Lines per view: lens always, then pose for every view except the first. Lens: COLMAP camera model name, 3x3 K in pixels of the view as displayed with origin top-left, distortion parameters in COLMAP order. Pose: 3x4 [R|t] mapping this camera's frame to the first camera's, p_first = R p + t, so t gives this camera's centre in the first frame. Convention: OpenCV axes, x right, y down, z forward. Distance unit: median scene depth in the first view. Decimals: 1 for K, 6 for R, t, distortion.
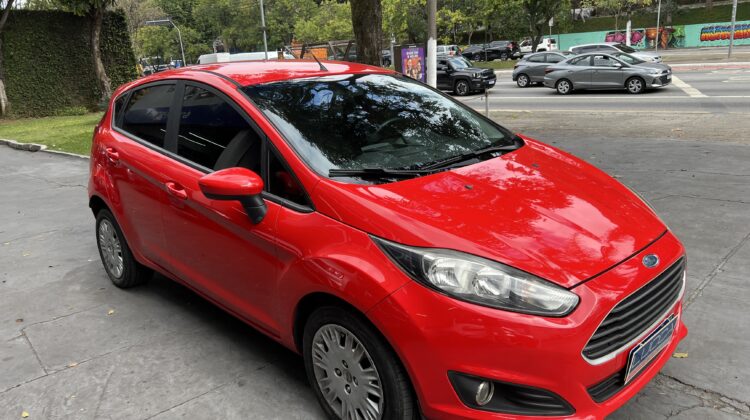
lens RADIAL K [[558.3, 0, 377.2], [0, 558.3, 206.0], [0, 0, 1]] dist [0.013263, -0.016559]
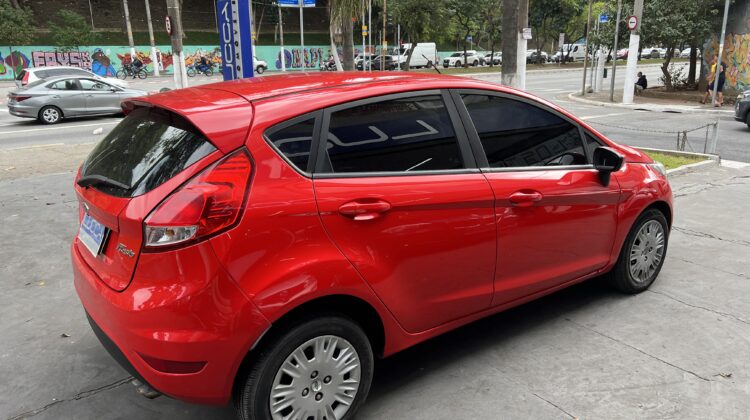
lens RADIAL K [[558.3, 0, 385.2], [0, 558.3, 220.4], [0, 0, 1]] dist [0.013263, -0.016559]
pose [[0.132898, -0.234081, 0.963091, -0.188504], [0.268416, 0.943898, 0.192377, -0.034346], [-0.954092, 0.232942, 0.188274, 0.150333]]
